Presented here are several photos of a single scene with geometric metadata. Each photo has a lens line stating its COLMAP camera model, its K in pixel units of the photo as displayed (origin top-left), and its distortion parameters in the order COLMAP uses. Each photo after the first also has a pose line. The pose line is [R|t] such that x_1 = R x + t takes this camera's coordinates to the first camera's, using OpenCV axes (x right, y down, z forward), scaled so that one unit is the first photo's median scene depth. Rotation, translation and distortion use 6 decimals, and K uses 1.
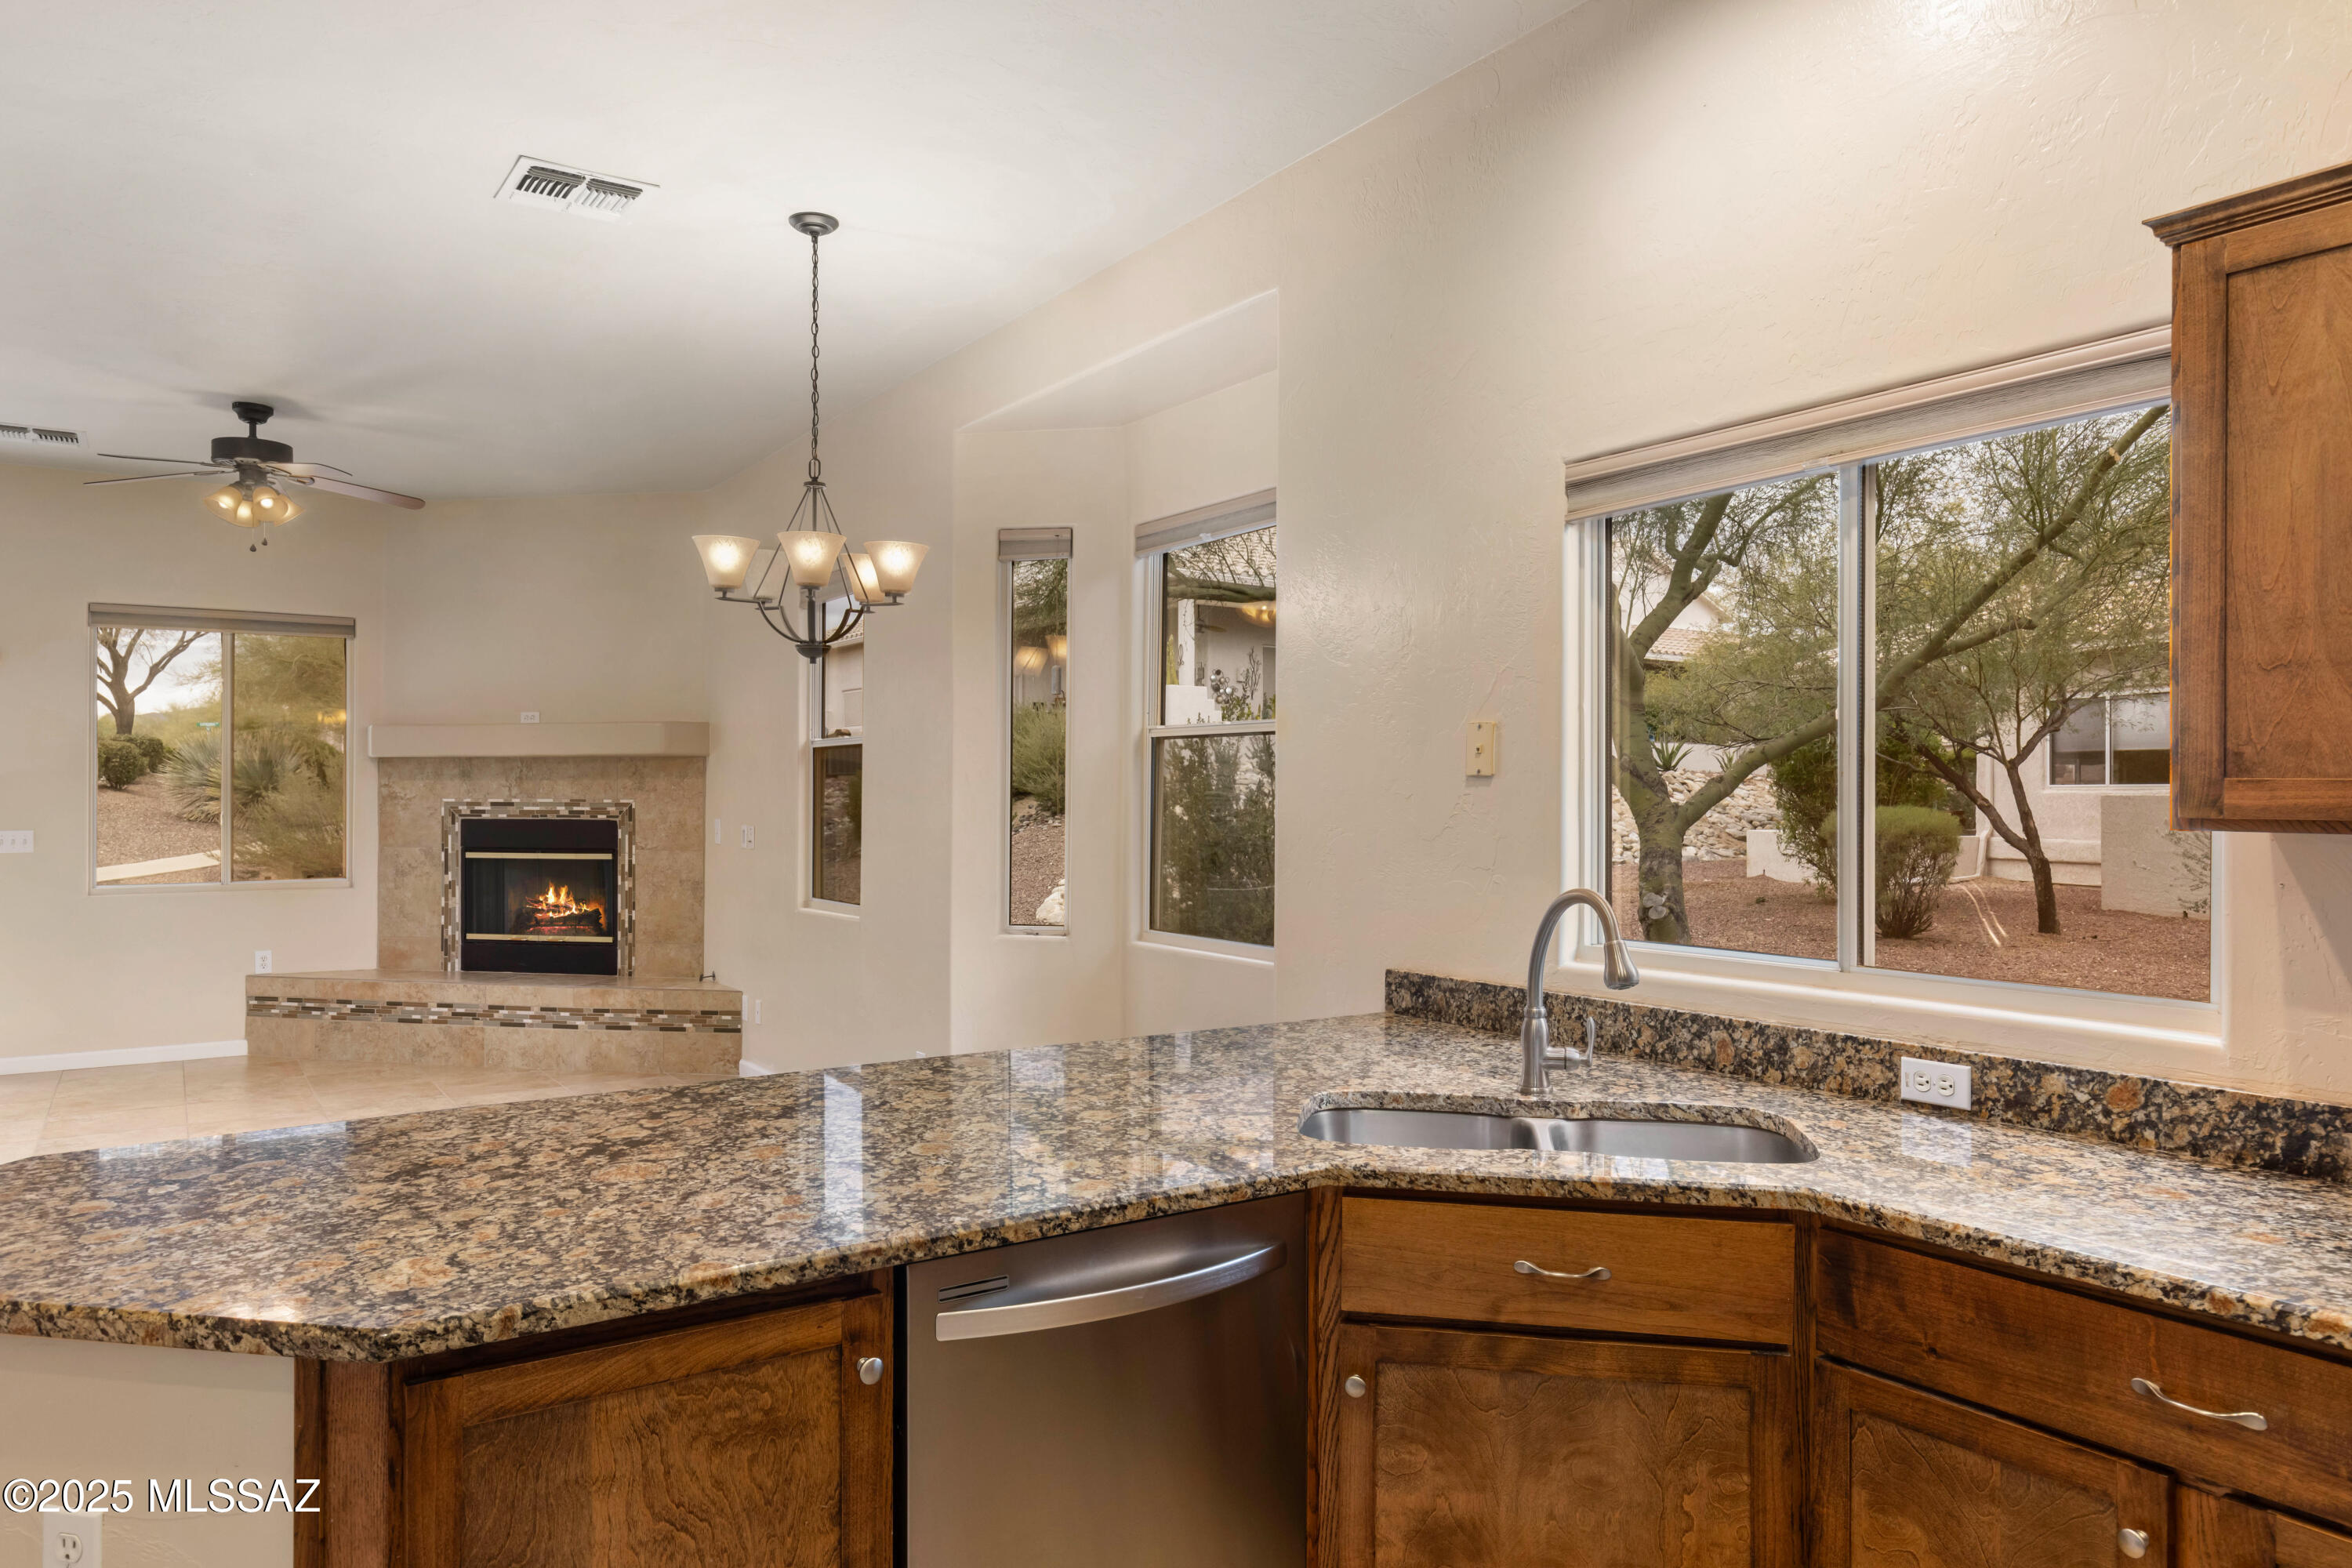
lens RADIAL K [[1489.9, 0, 1181.5], [0, 1489.9, 795.1], [0, 0, 1]] dist [0.004881, -0.000760]
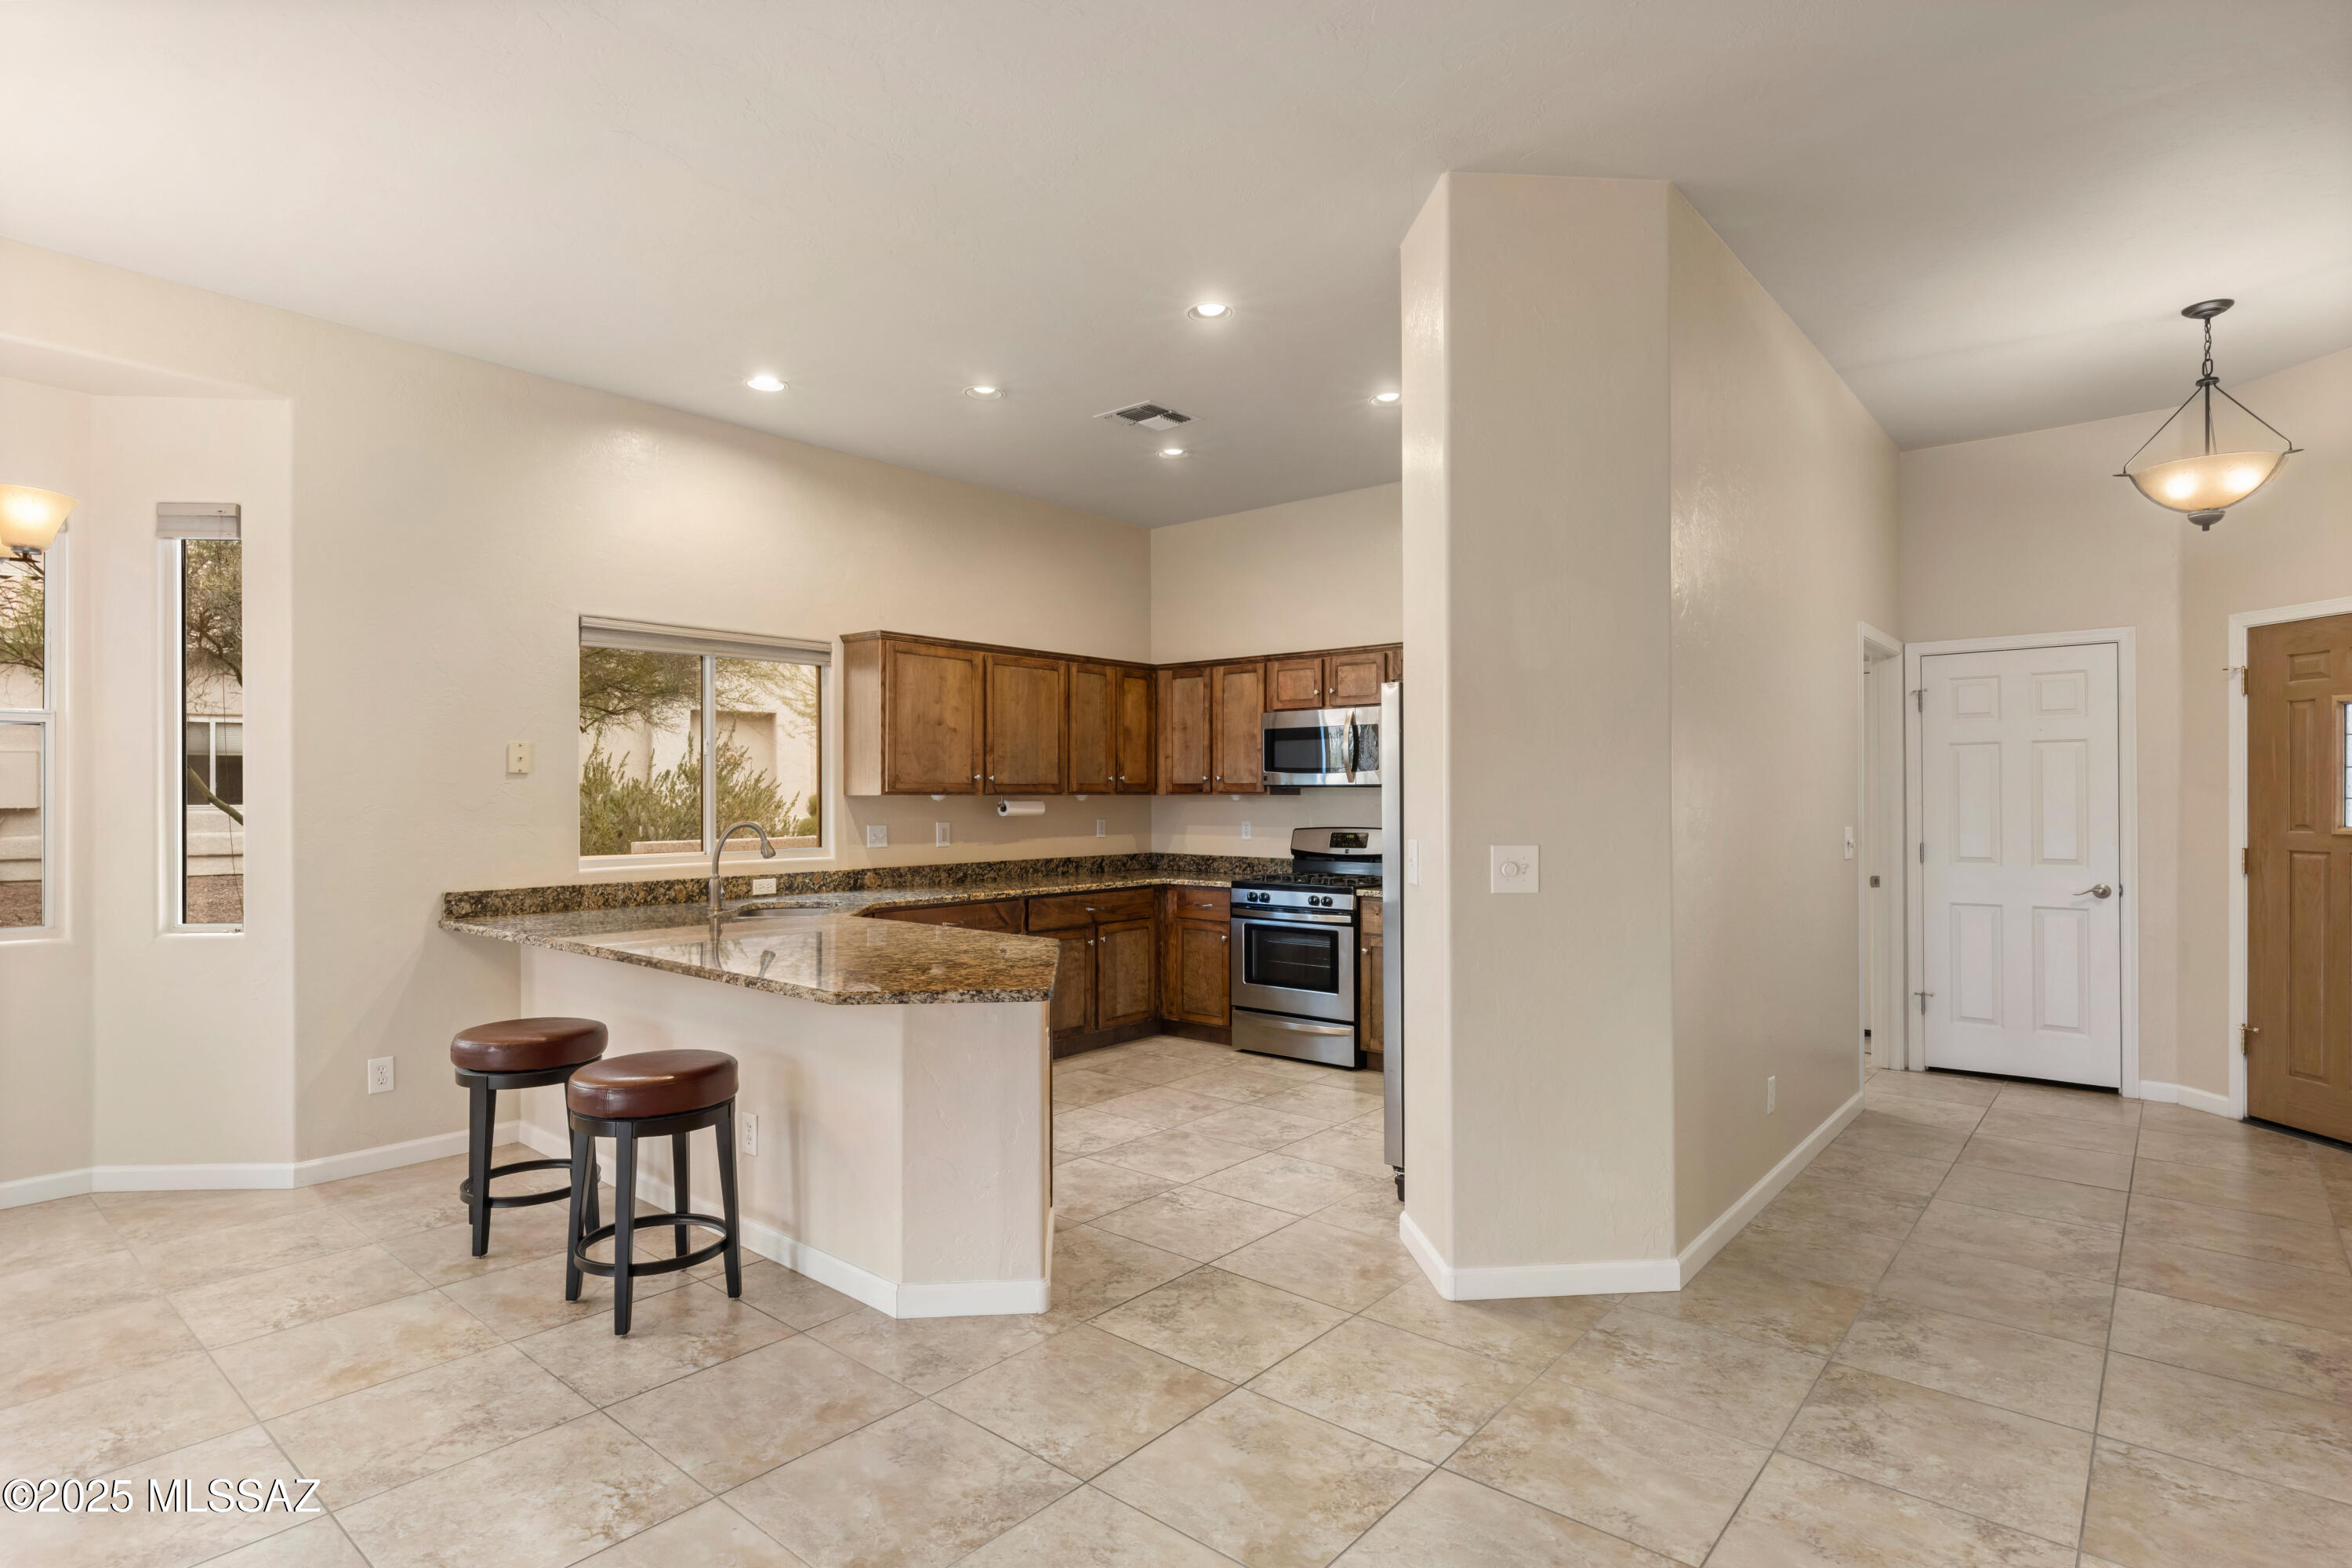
lens RADIAL K [[1208.1, 0, 1153.3], [0, 1208.1, 791.0], [0, 0, 1]] dist [0.002461, -0.000771]
pose [[-0.250863, 0.002023, 0.968020, -1.117507], [-0.000653, 0.999997, -0.002259, 0.009313], [-0.968022, -0.001198, -0.250861, 0.506750]]
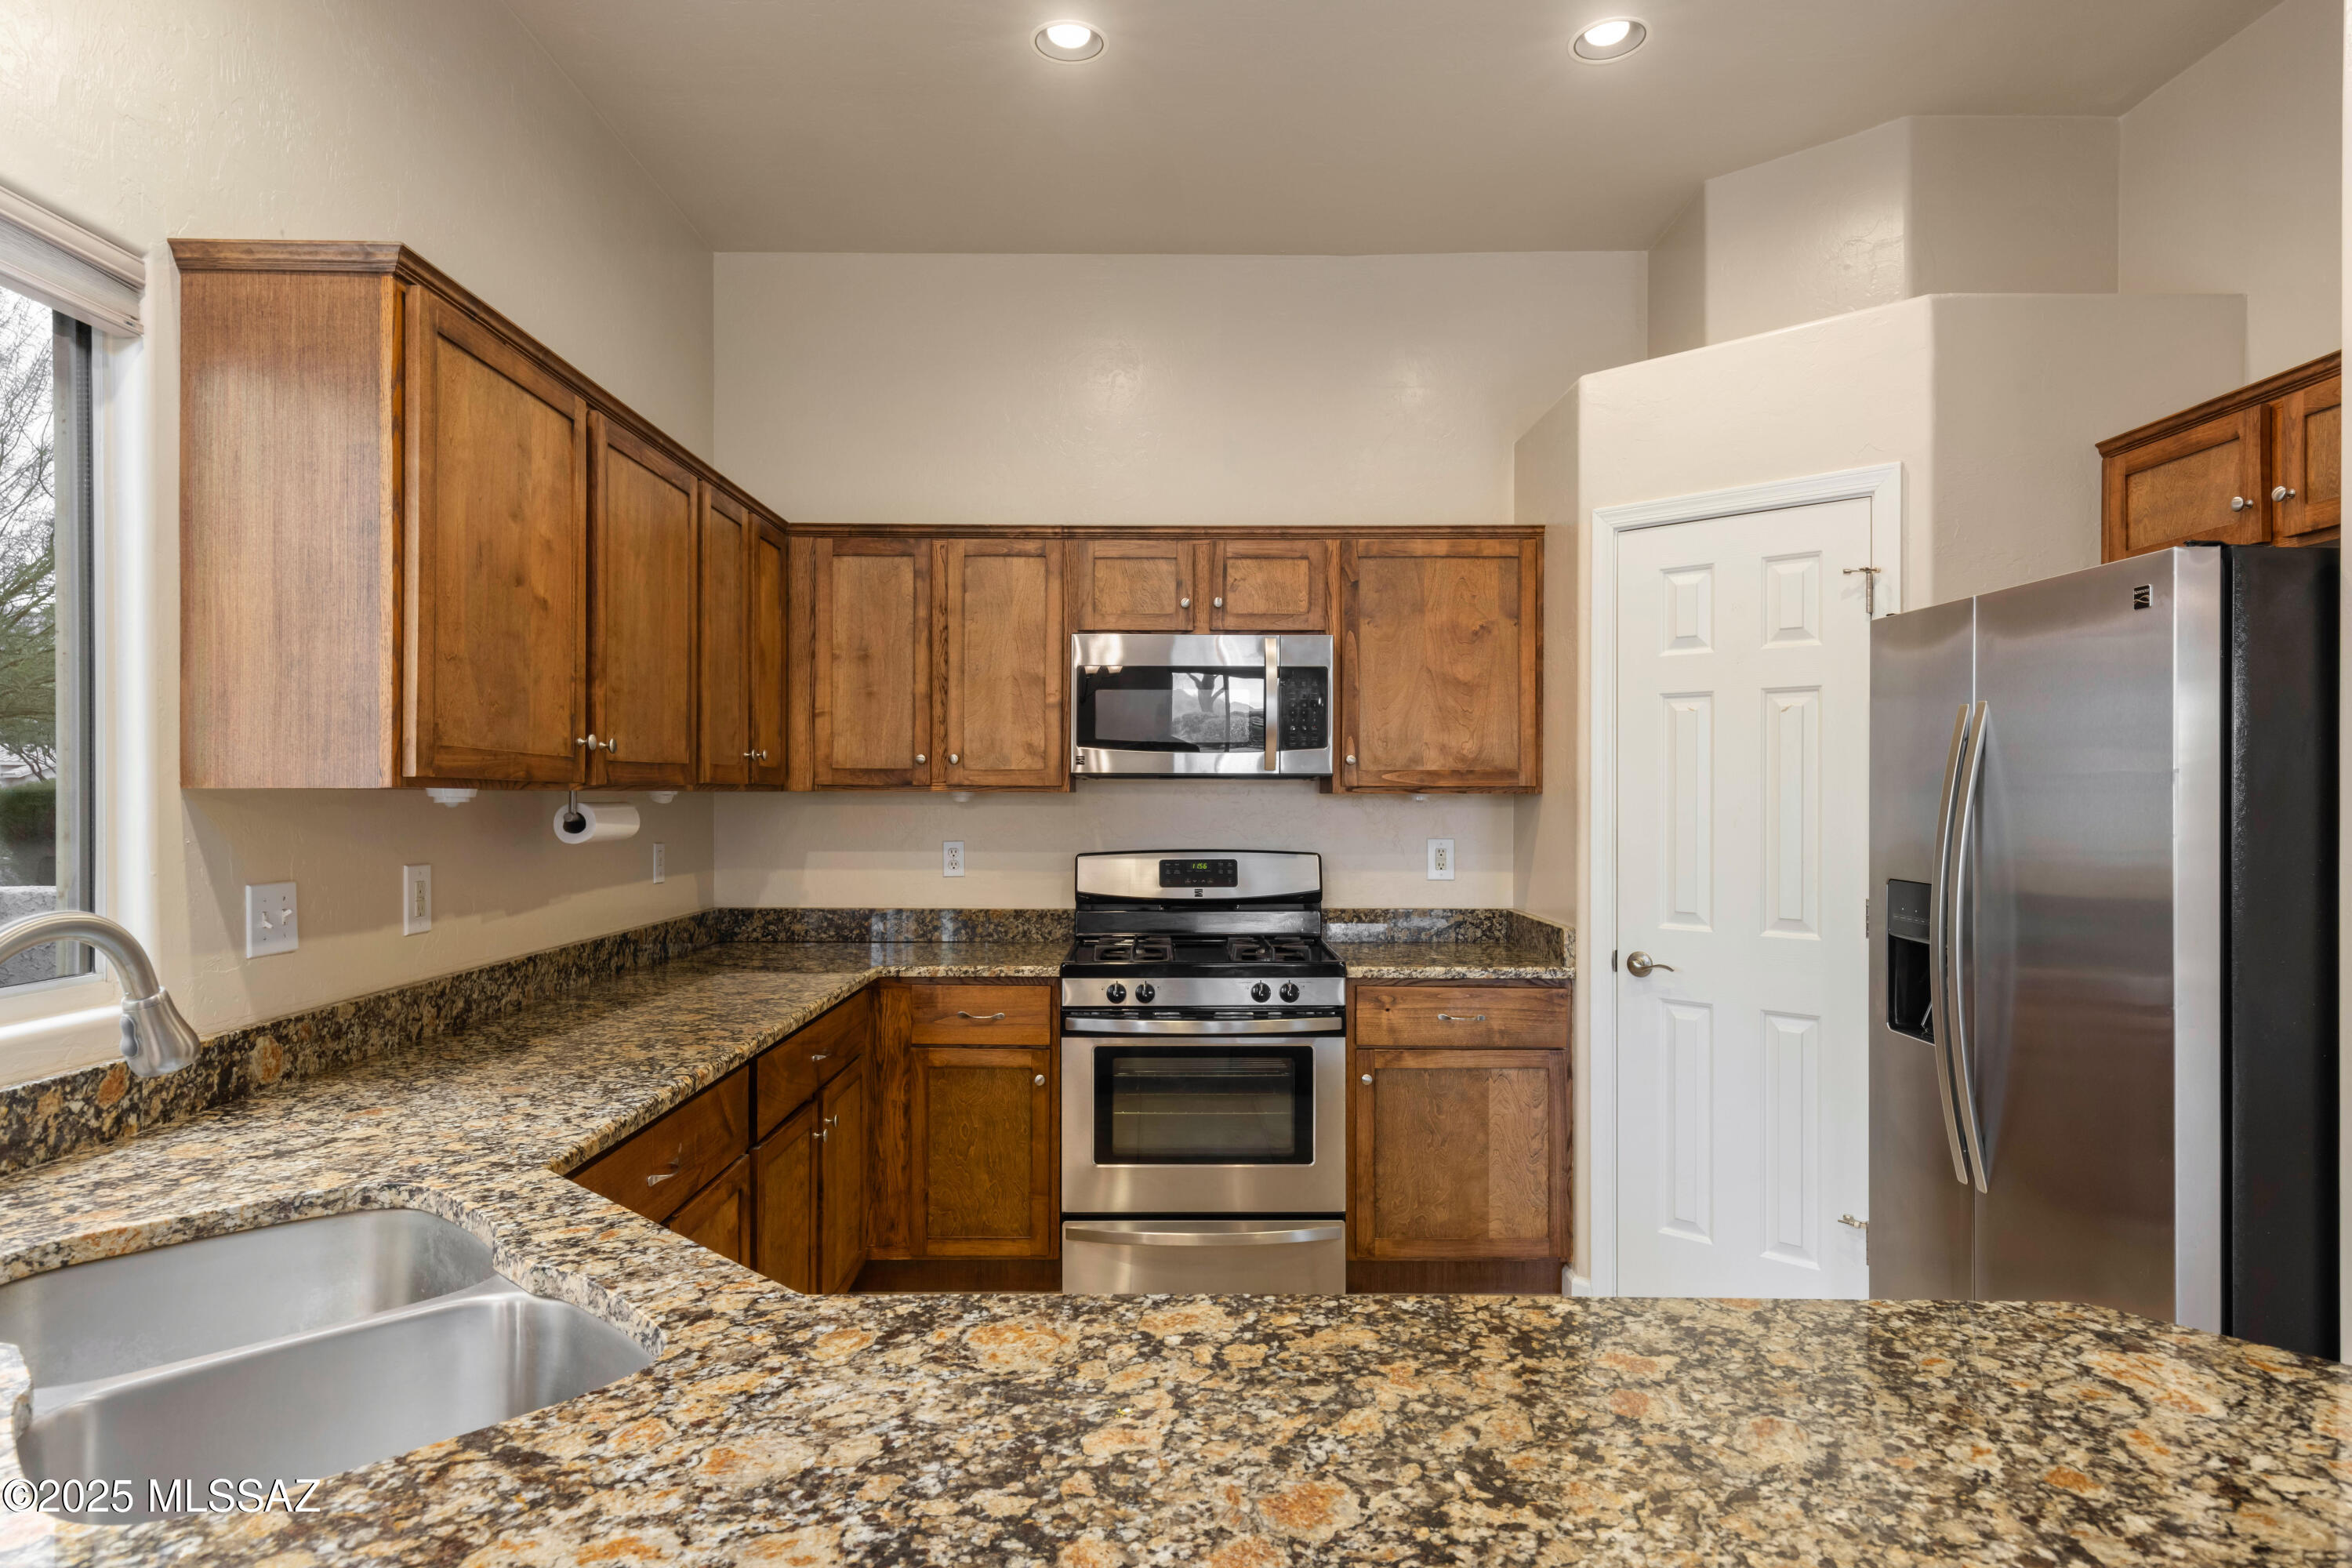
lens RADIAL K [[1342.5, 0, 1148.9], [0, 1342.5, 799.4], [0, 0, 1]] dist [0.019986, -0.008638]
pose [[-0.815821, -0.006651, 0.578266, -0.185023], [-0.004746, 0.999977, 0.004806, 0.011384], [-0.578285, 0.001176, -0.815834, 0.693317]]
